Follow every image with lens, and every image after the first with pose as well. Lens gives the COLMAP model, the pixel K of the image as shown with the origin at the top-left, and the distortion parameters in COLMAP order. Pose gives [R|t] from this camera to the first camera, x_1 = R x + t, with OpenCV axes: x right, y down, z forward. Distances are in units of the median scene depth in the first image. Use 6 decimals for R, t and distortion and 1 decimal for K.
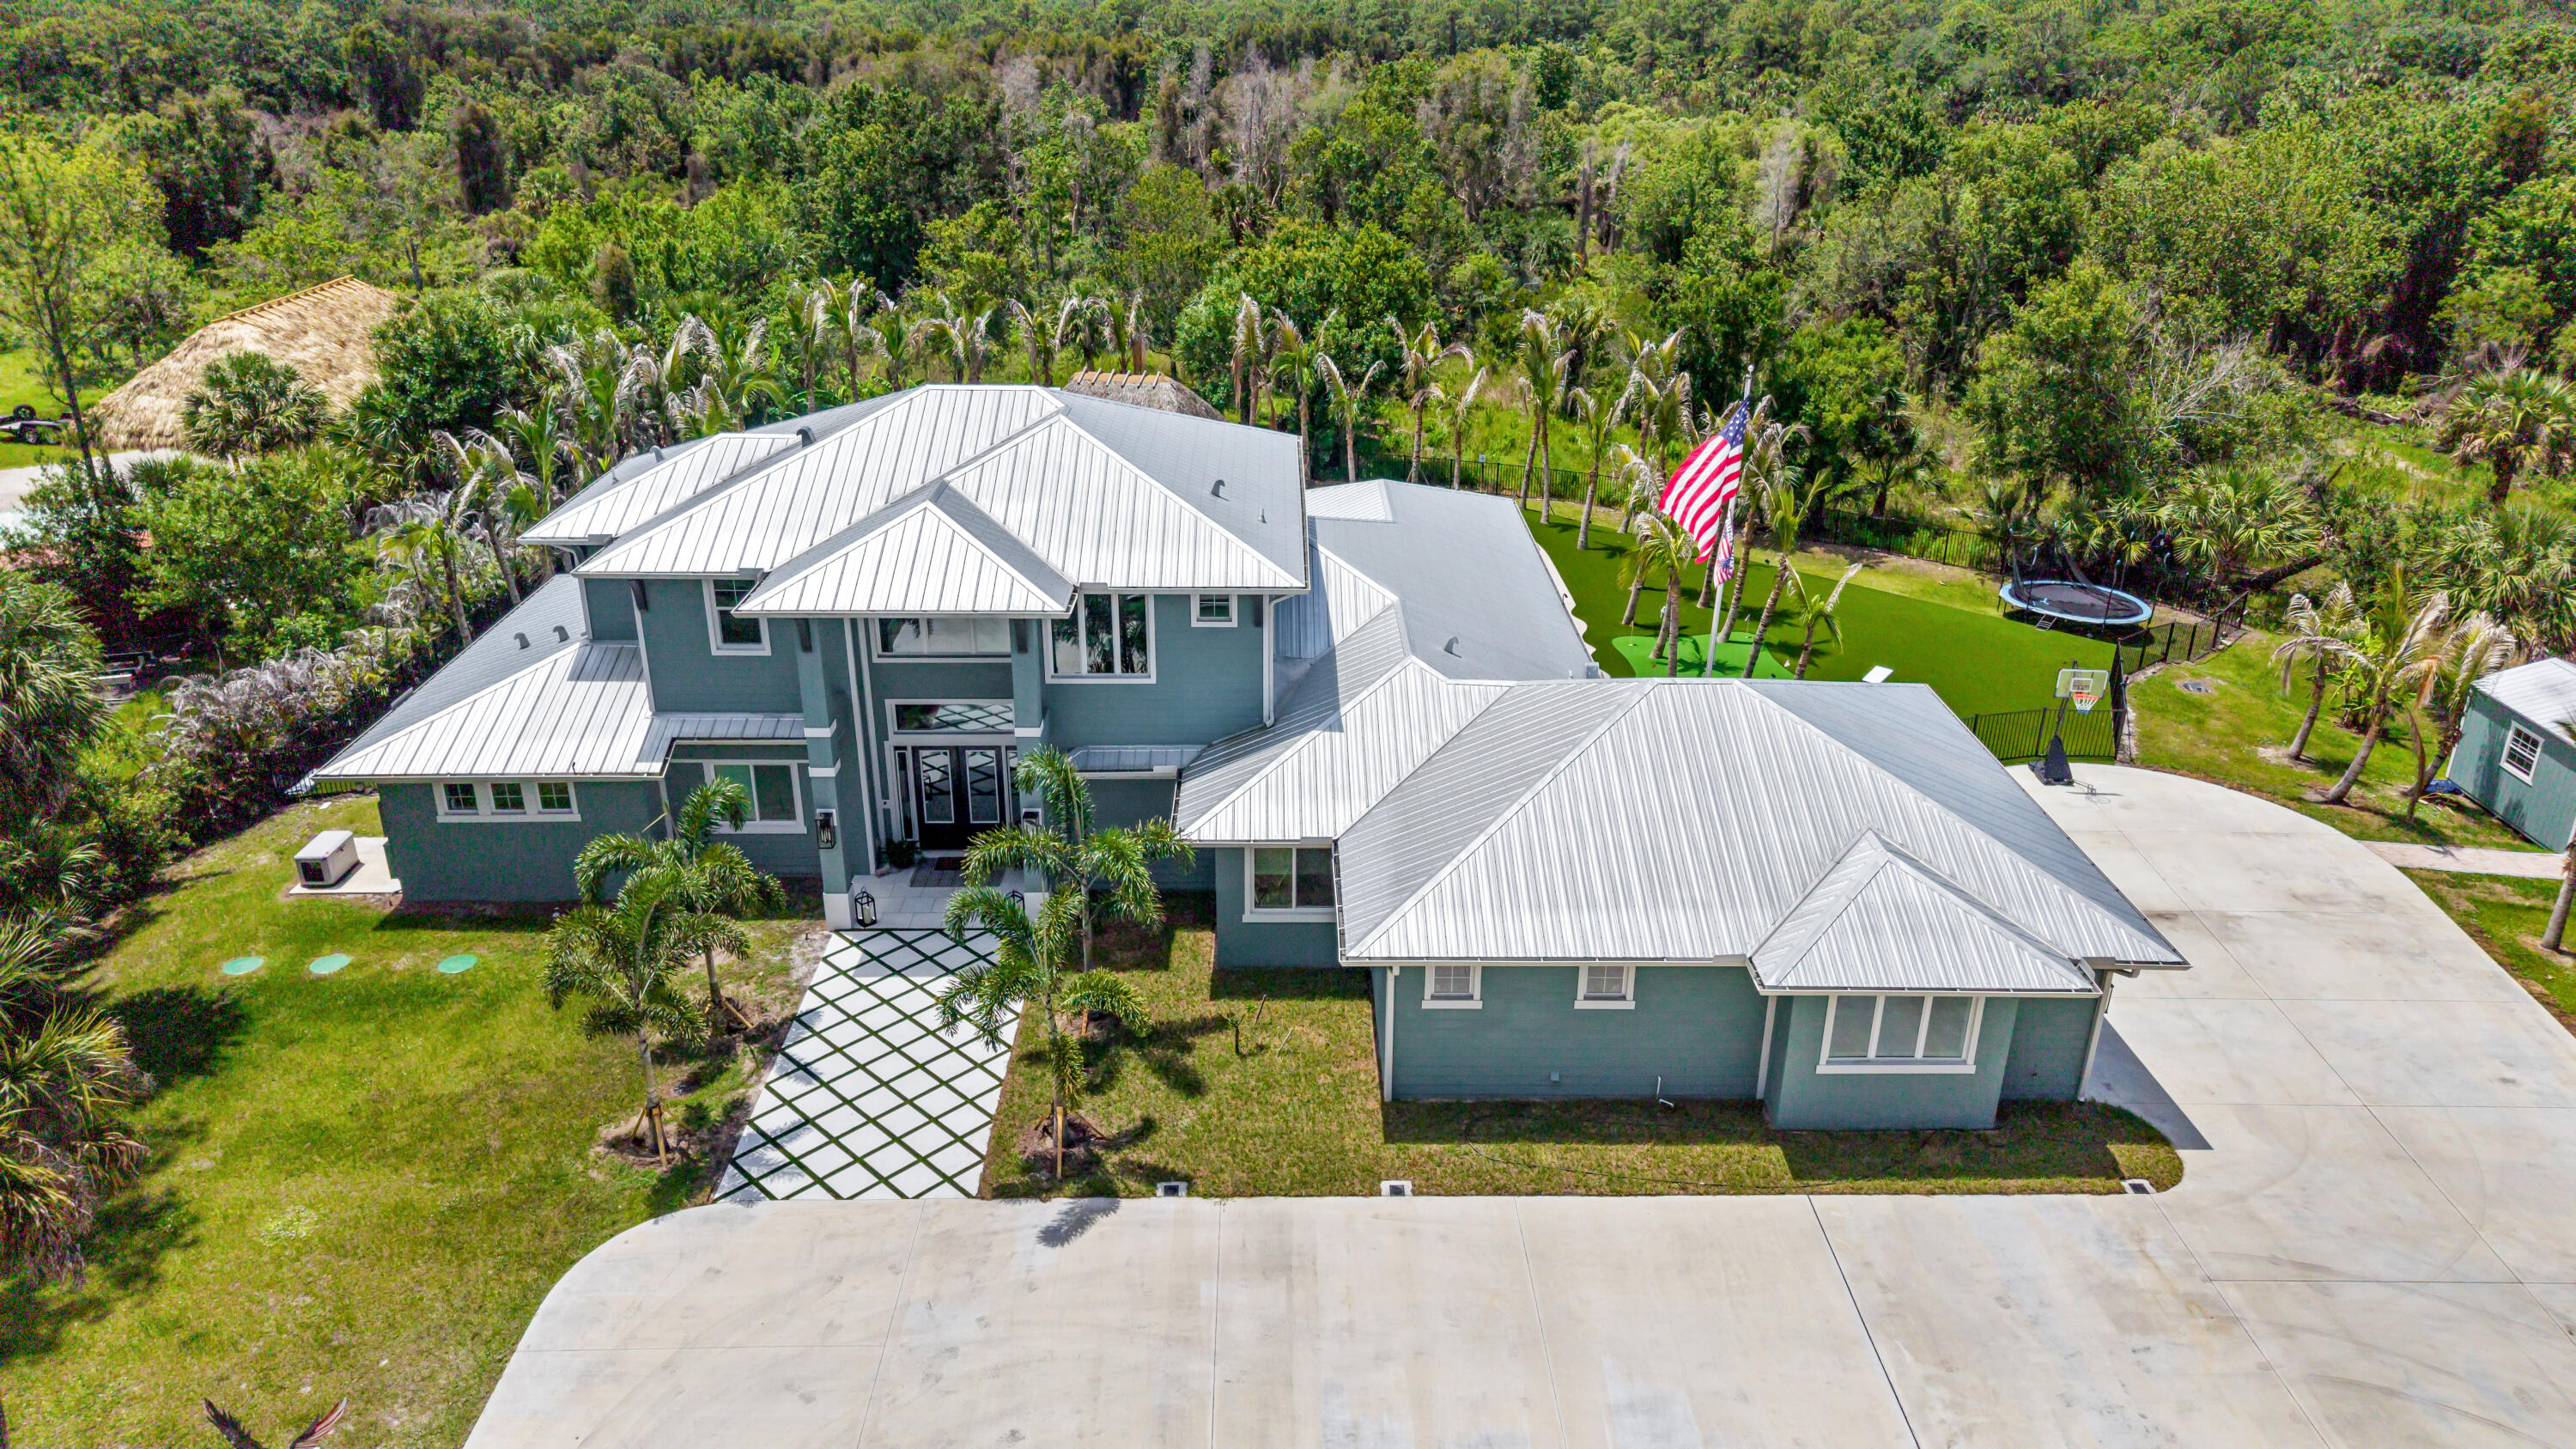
lens RADIAL K [[1690.9, 0, 1288.0], [0, 1690.9, 724.5], [0, 0, 1]] dist [0.035059, 0.001658]
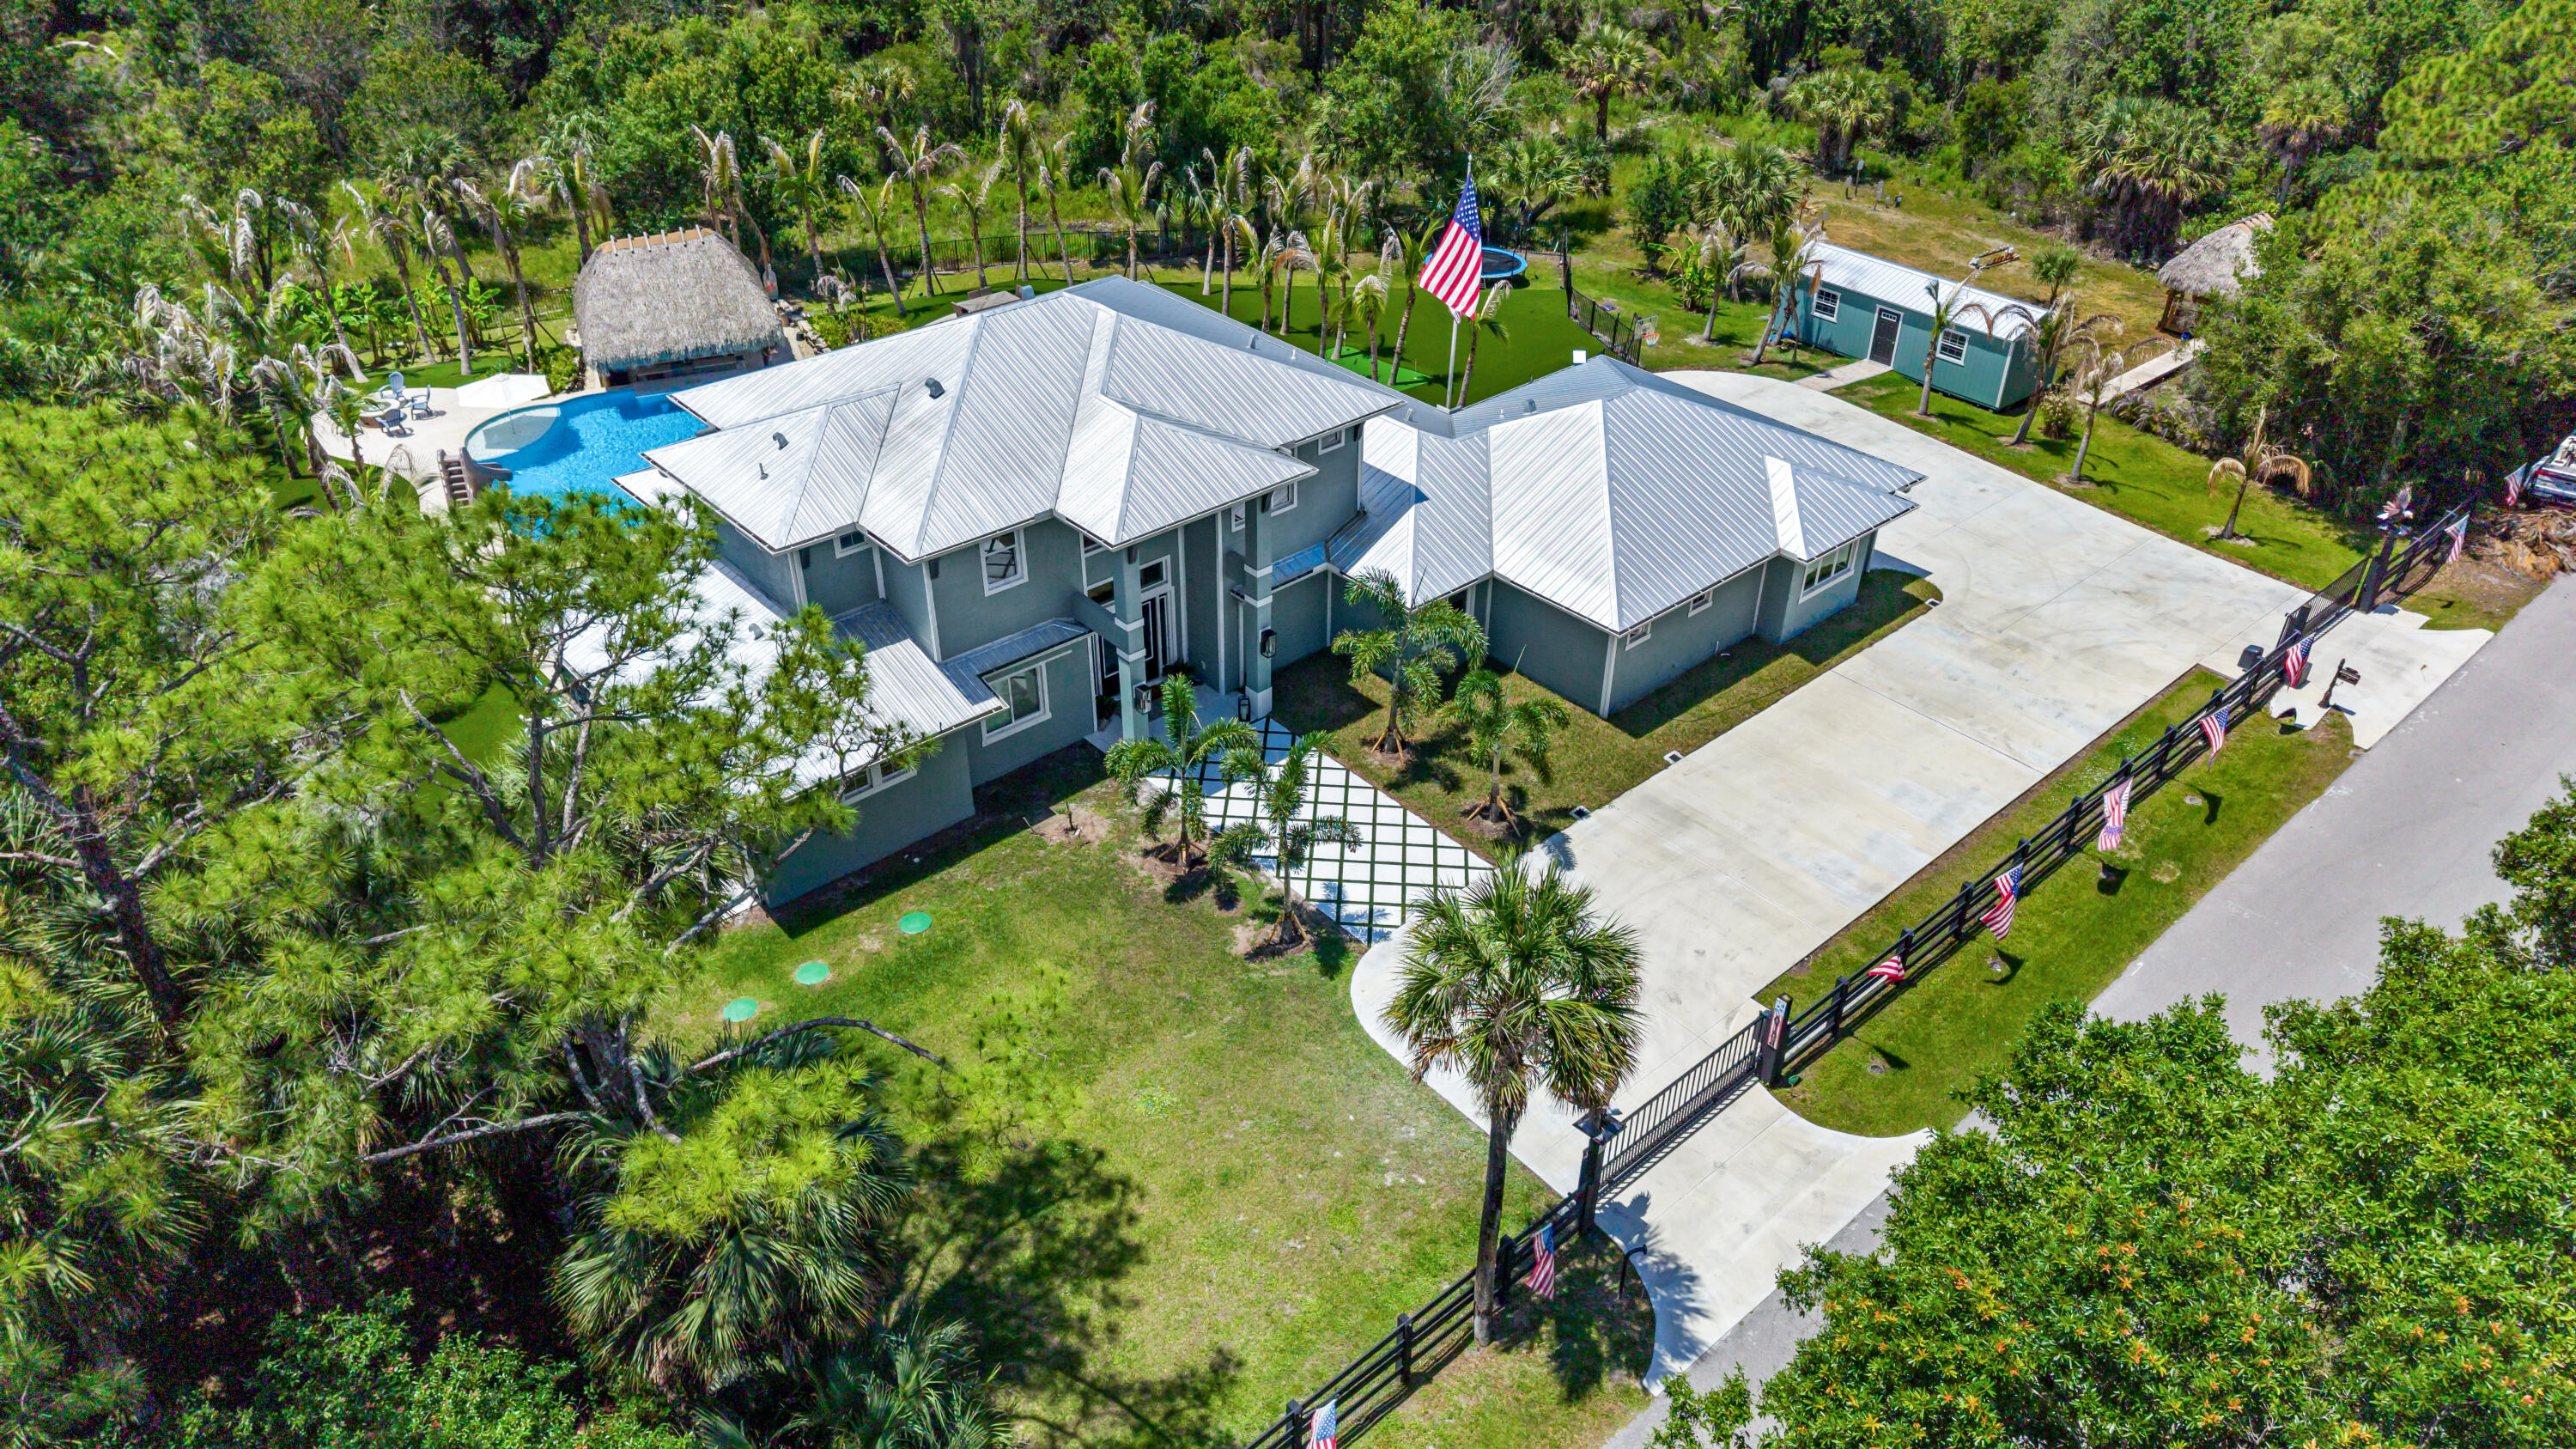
lens RADIAL K [[1690.9, 0, 1288.0], [0, 1690.9, 724.5], [0, 0, 1]] dist [0.035059, 0.001658]
pose [[0.769044, -0.367272, 0.523147, -0.925765], [0.258178, 0.927193, 0.271399, -0.251471], [-0.584735, -0.073652, 0.807874, -0.067368]]
